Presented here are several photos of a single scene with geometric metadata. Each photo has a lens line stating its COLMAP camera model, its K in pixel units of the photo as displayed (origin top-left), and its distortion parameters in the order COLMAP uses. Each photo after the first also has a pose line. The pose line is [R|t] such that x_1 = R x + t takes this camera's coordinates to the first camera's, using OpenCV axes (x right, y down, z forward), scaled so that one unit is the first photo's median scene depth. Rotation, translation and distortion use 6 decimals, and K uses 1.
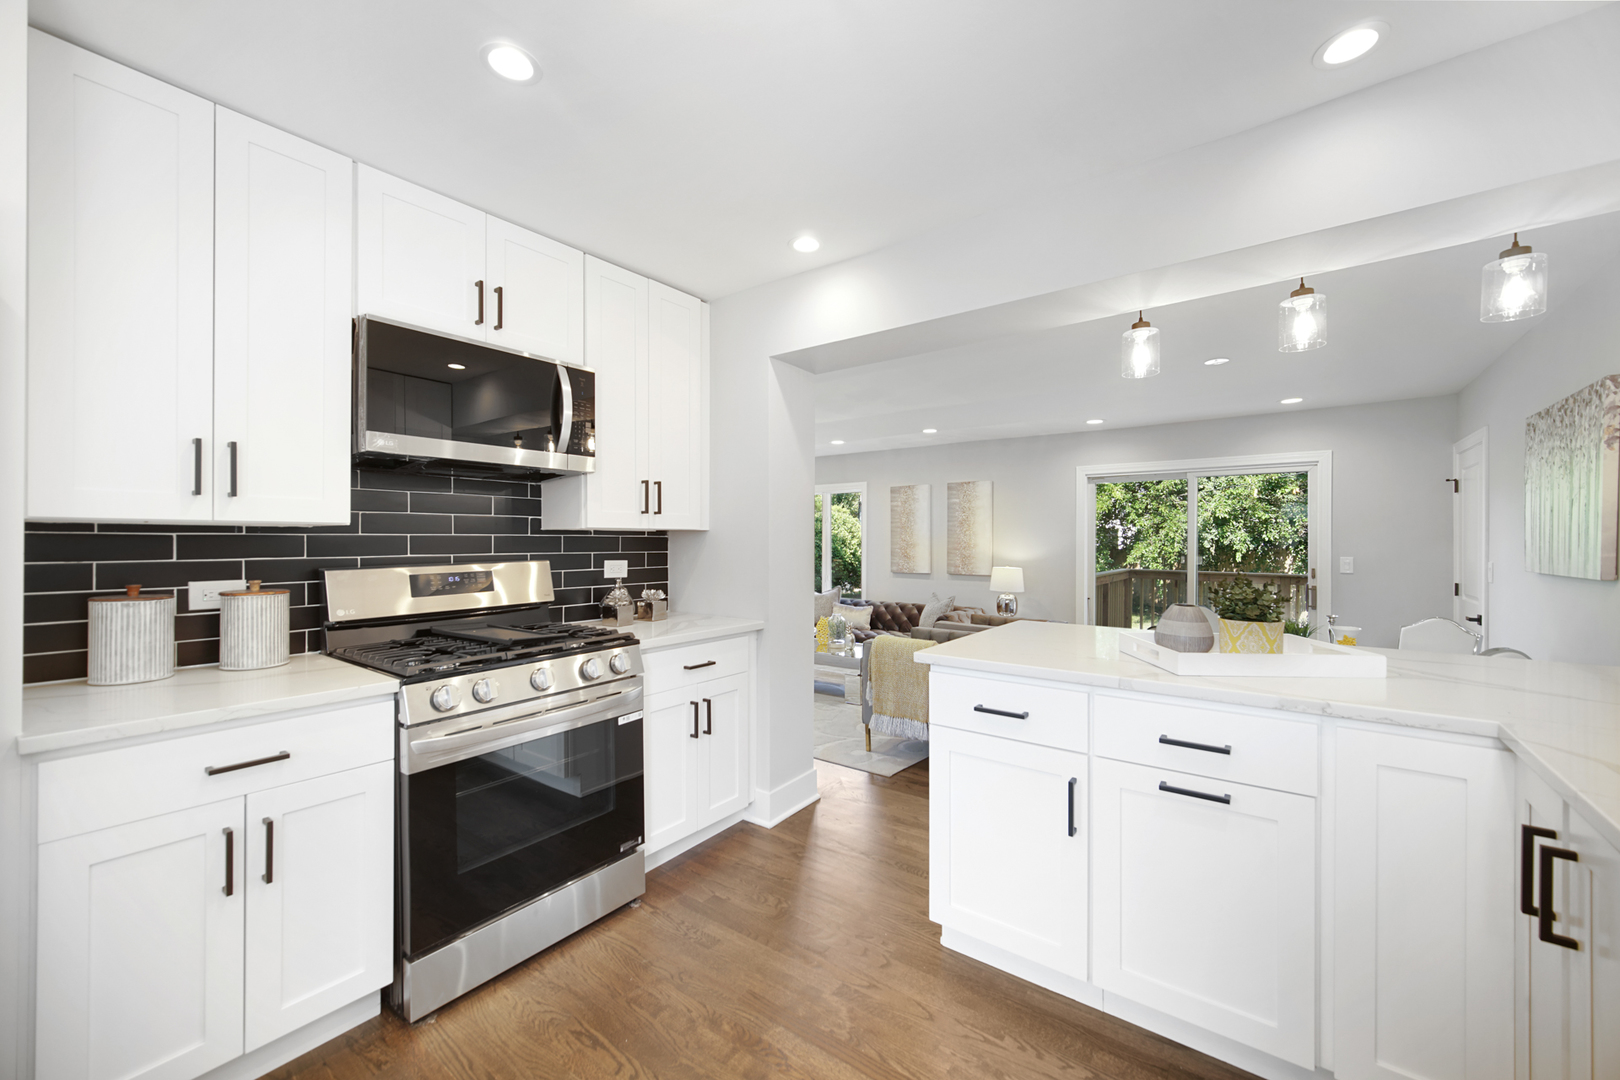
lens RADIAL K [[636.4, 0, 809.4], [0, 636.4, 536.2], [0, 0, 1]] dist [-0.001095, -0.000236]
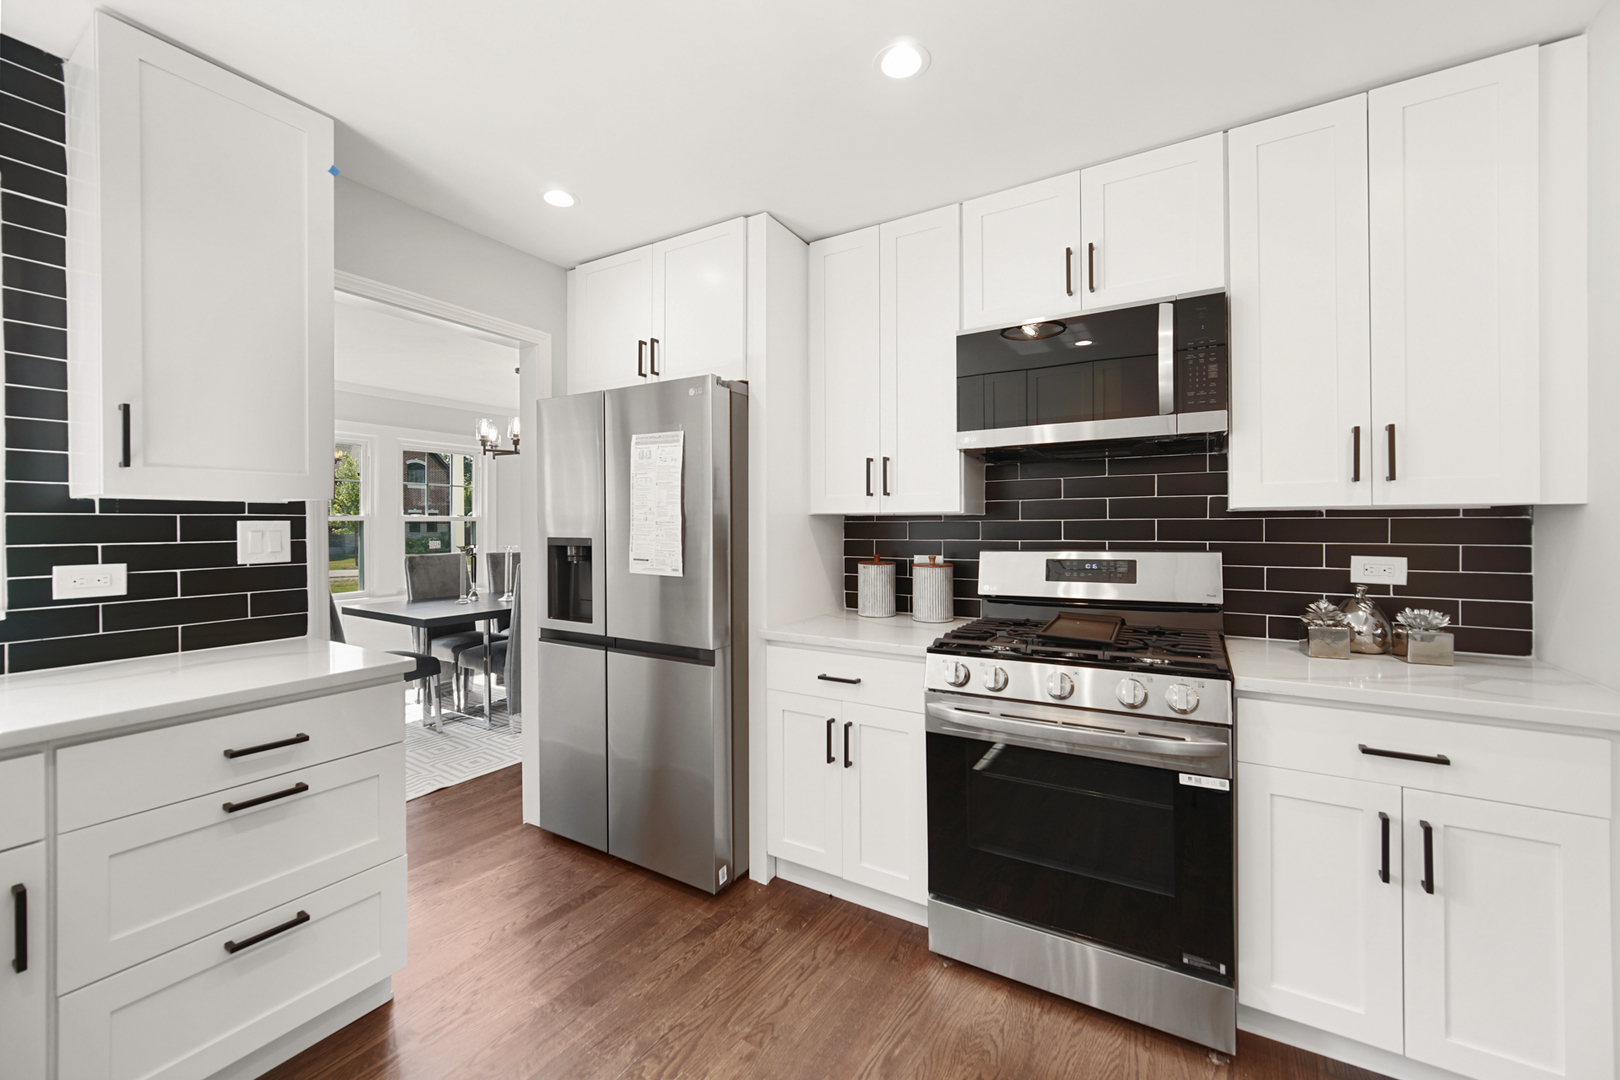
lens RADIAL K [[646.5, 0, 807.6], [0, 646.5, 523.7], [0, 0, 1]] dist [-0.003326, -0.000338]
pose [[0.094615, -0.004028, -0.995506, 0.405525], [0.008986, 0.999955, -0.003192, 0.003343], [0.995473, -0.008644, 0.094647, 0.545267]]
